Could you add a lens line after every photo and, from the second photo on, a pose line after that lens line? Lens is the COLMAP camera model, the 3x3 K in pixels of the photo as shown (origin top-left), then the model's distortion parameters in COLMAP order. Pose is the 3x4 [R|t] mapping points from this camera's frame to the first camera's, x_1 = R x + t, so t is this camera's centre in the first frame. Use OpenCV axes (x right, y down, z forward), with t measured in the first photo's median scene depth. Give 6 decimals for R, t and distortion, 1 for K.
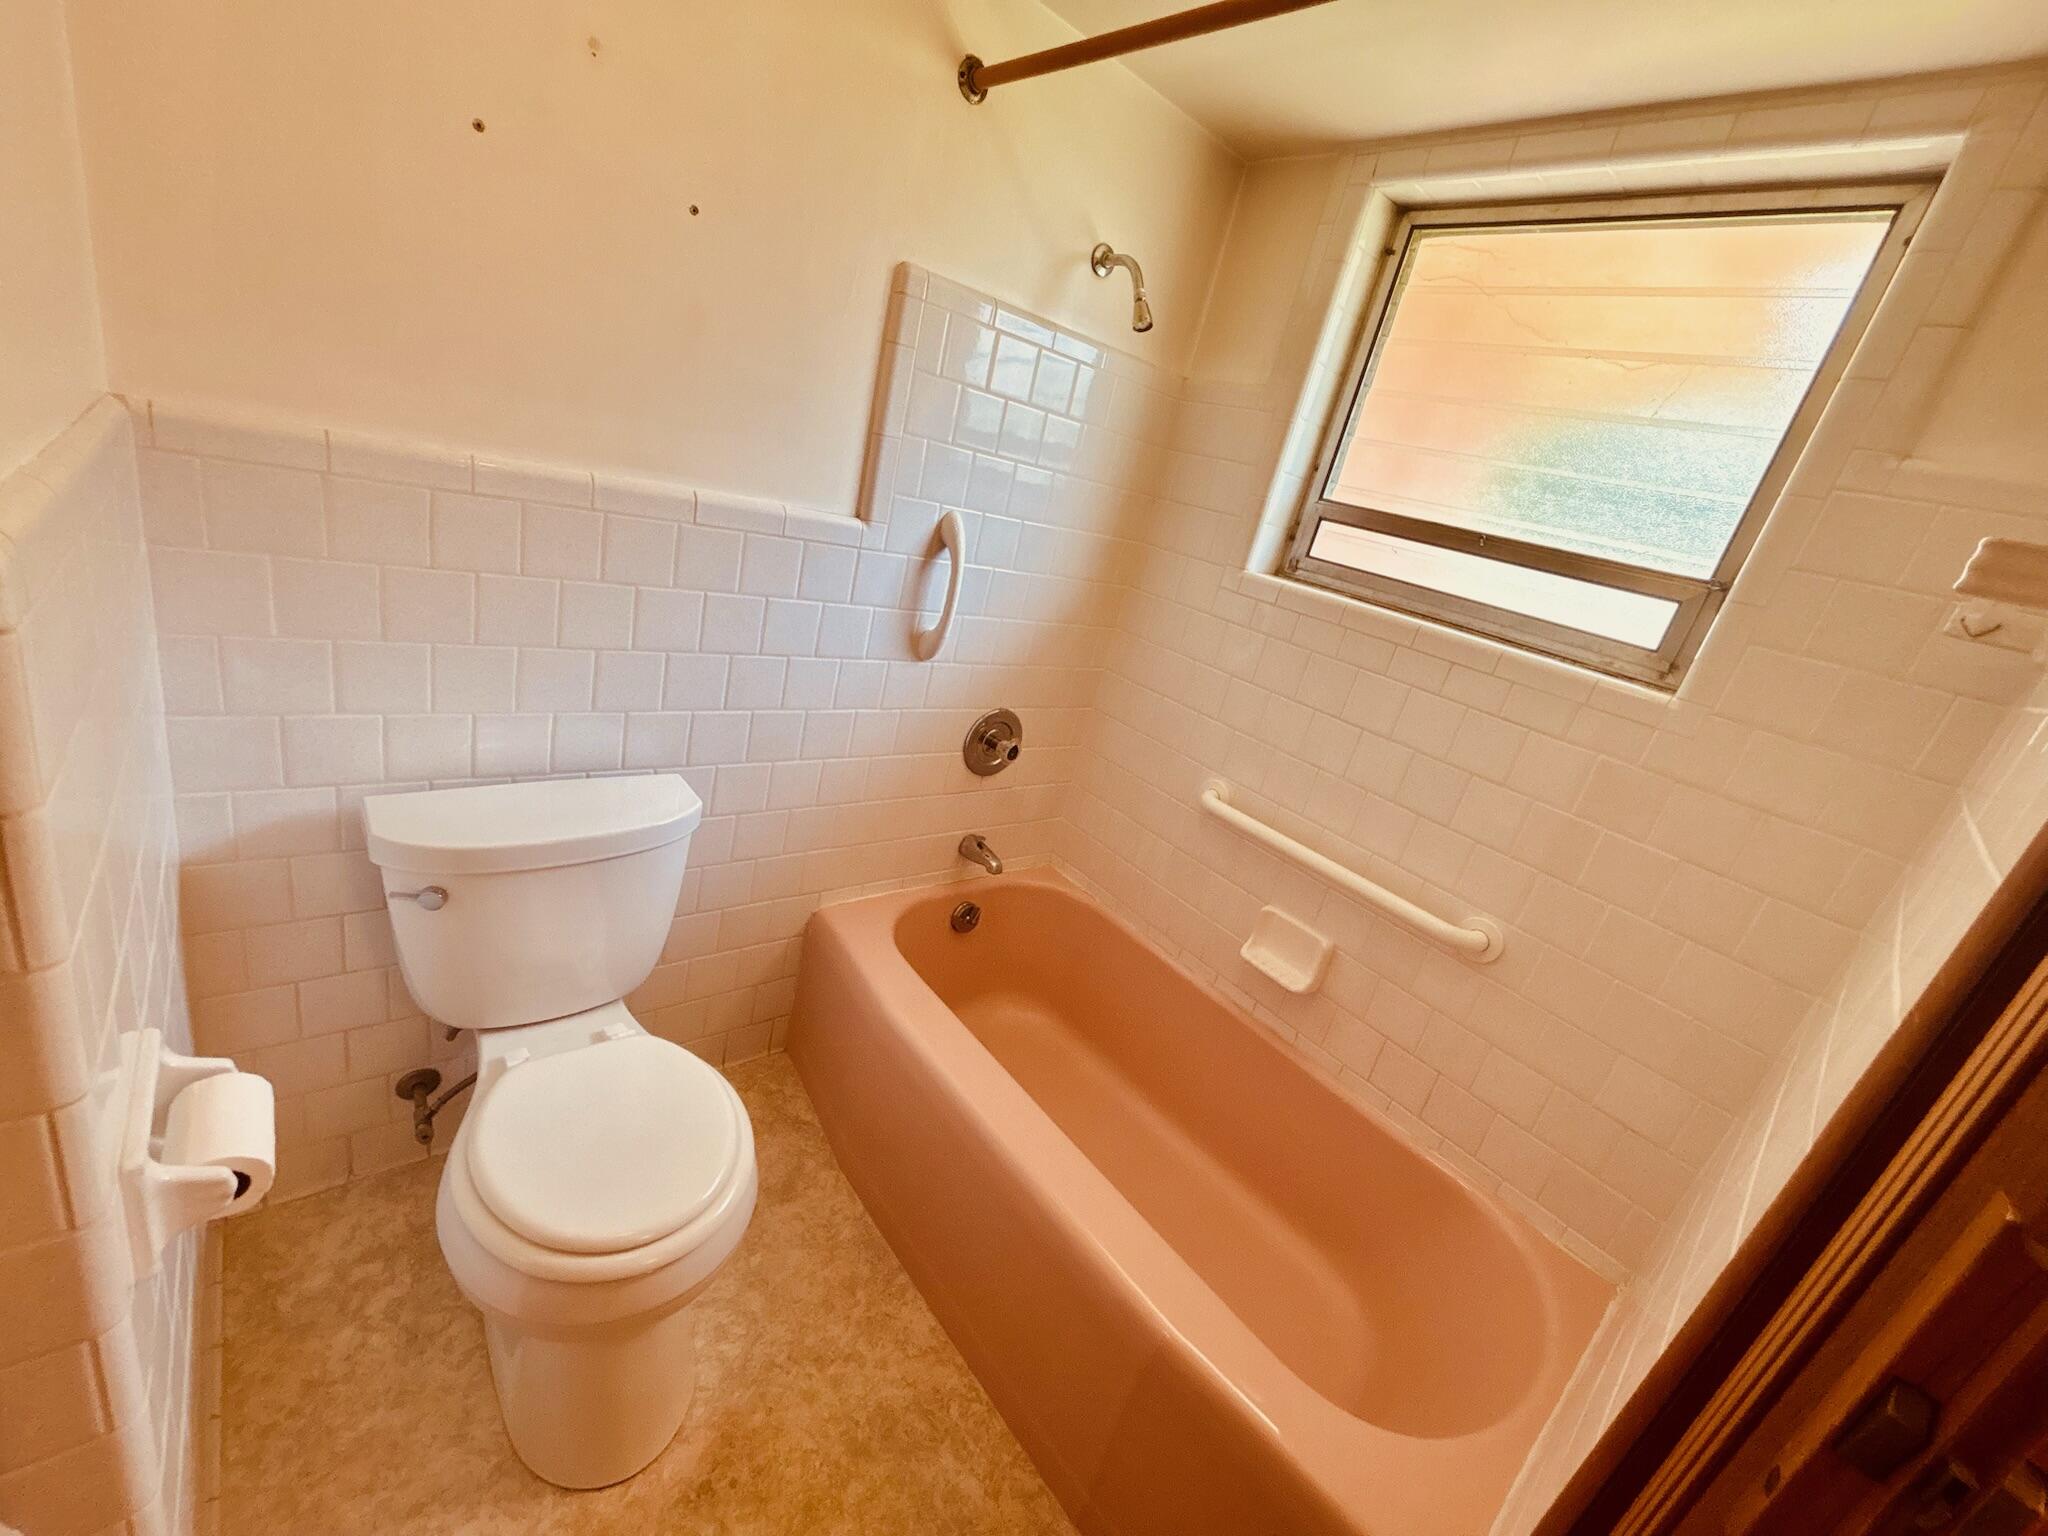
lens RADIAL K [[832.1, 0, 1033.0], [0, 832.1, 762.6], [0, 0, 1]] dist [0.006830, -0.003167]
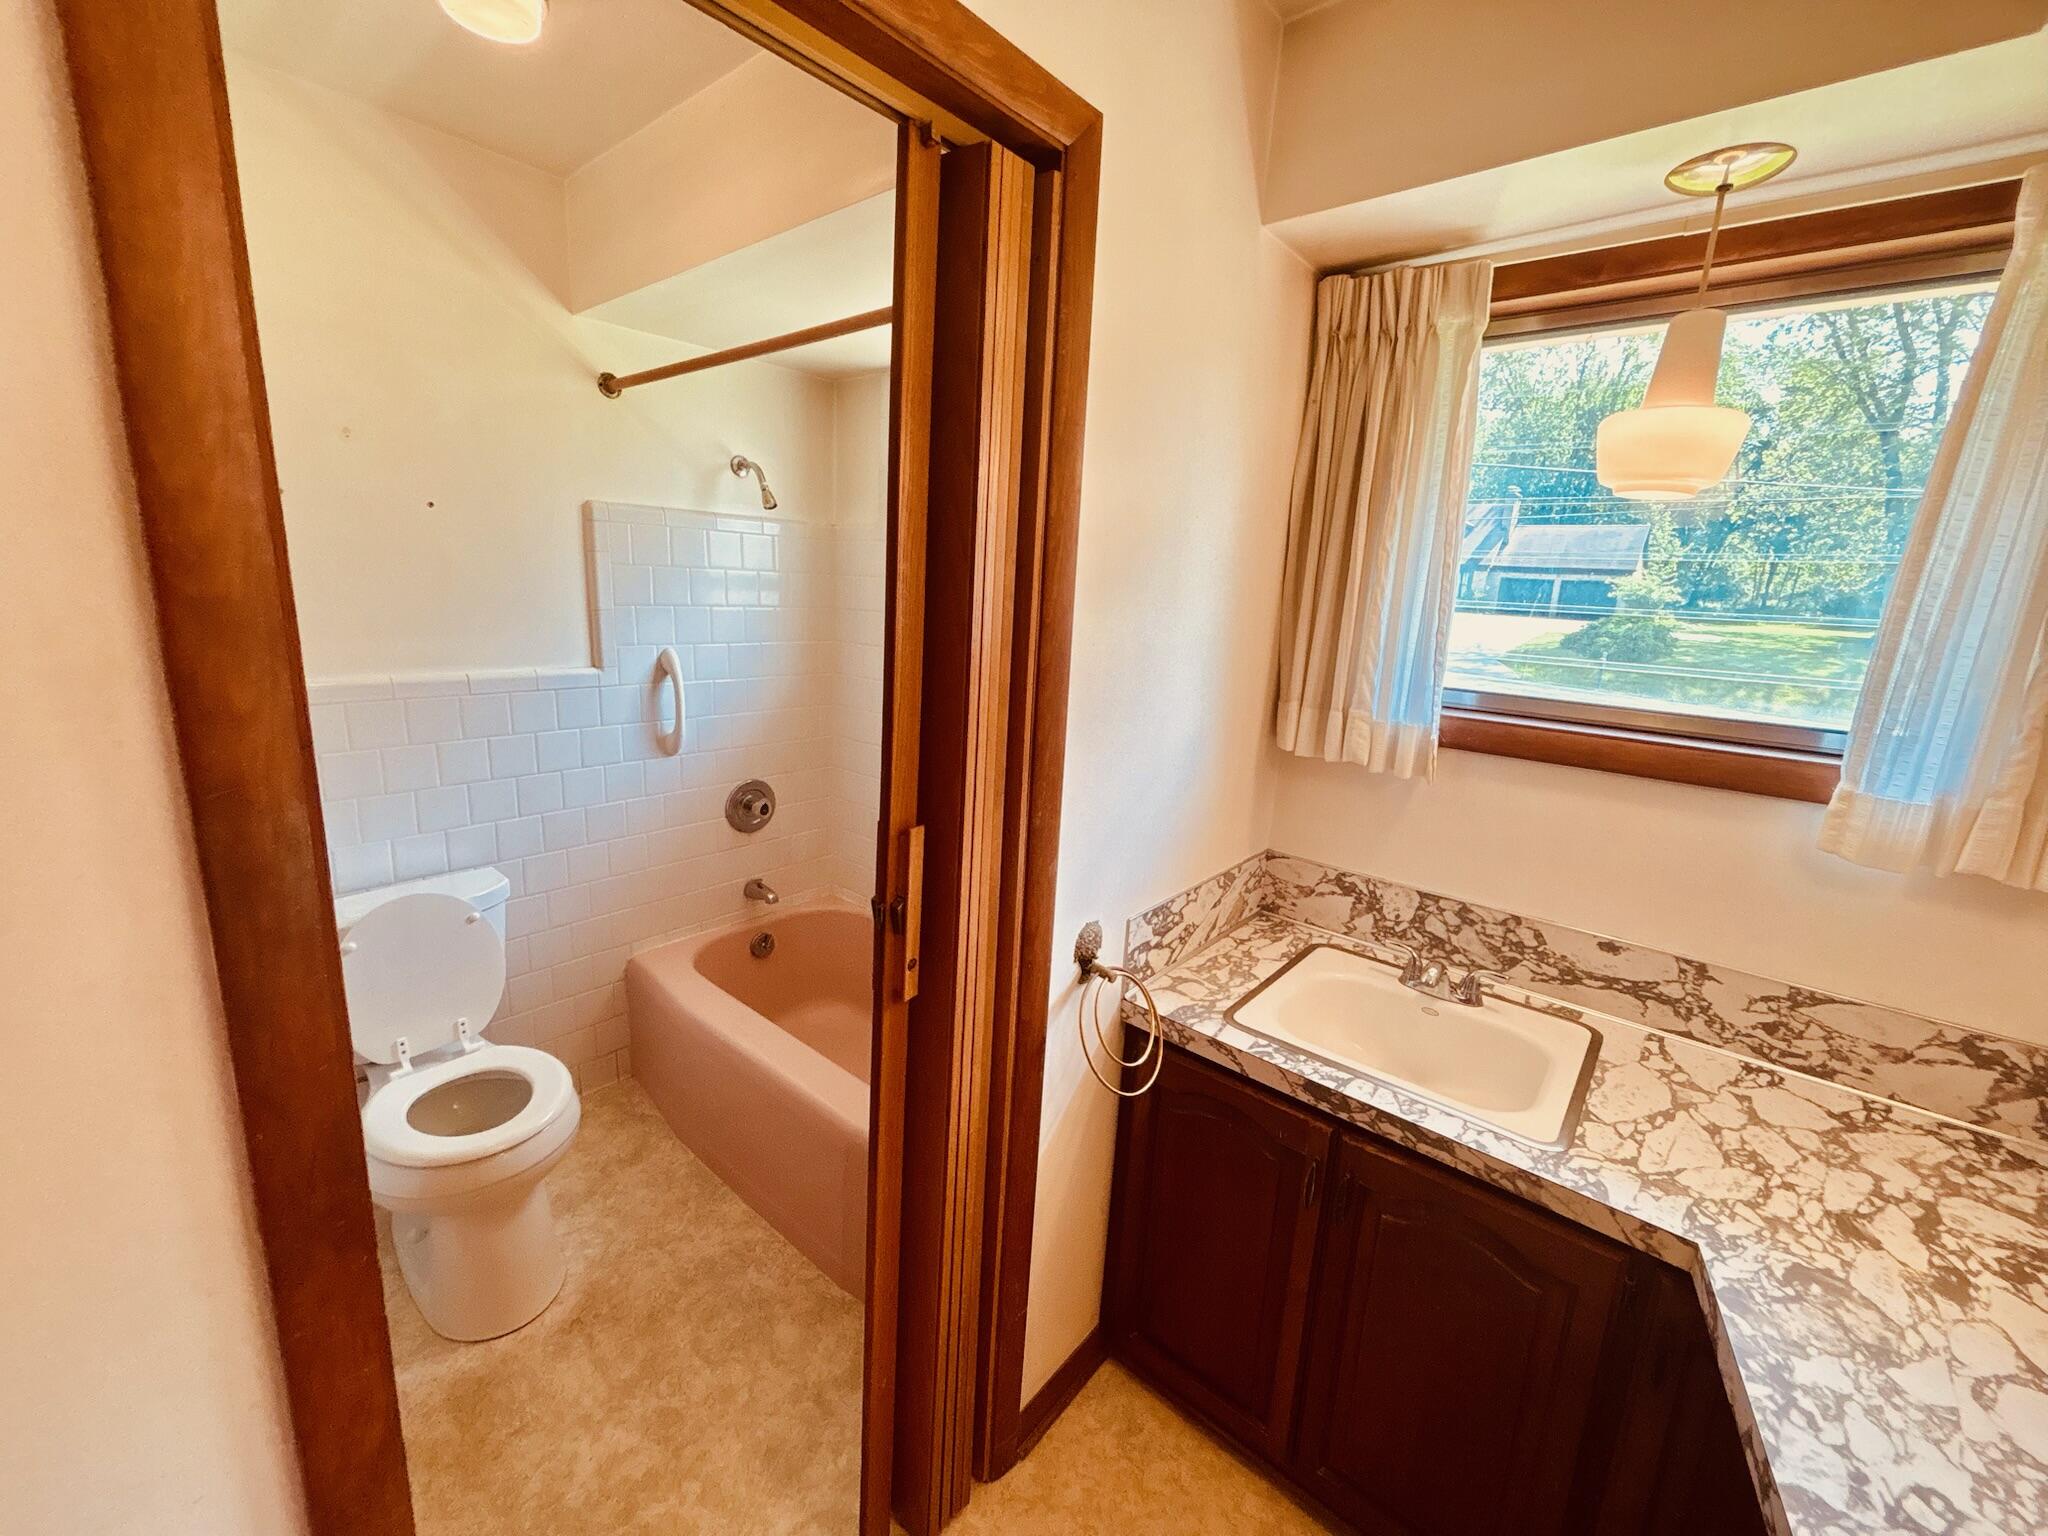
lens RADIAL K [[832.1, 0, 1025.7], [0, 832.1, 763.2], [0, 0, 1]] dist [0.006830, -0.003167]
pose [[0.969739, -0.217739, 0.110440, 0.330410], [0.228358, 0.968950, -0.094803, 0.181667], [-0.086369, 0.117154, 0.989351, -0.493196]]
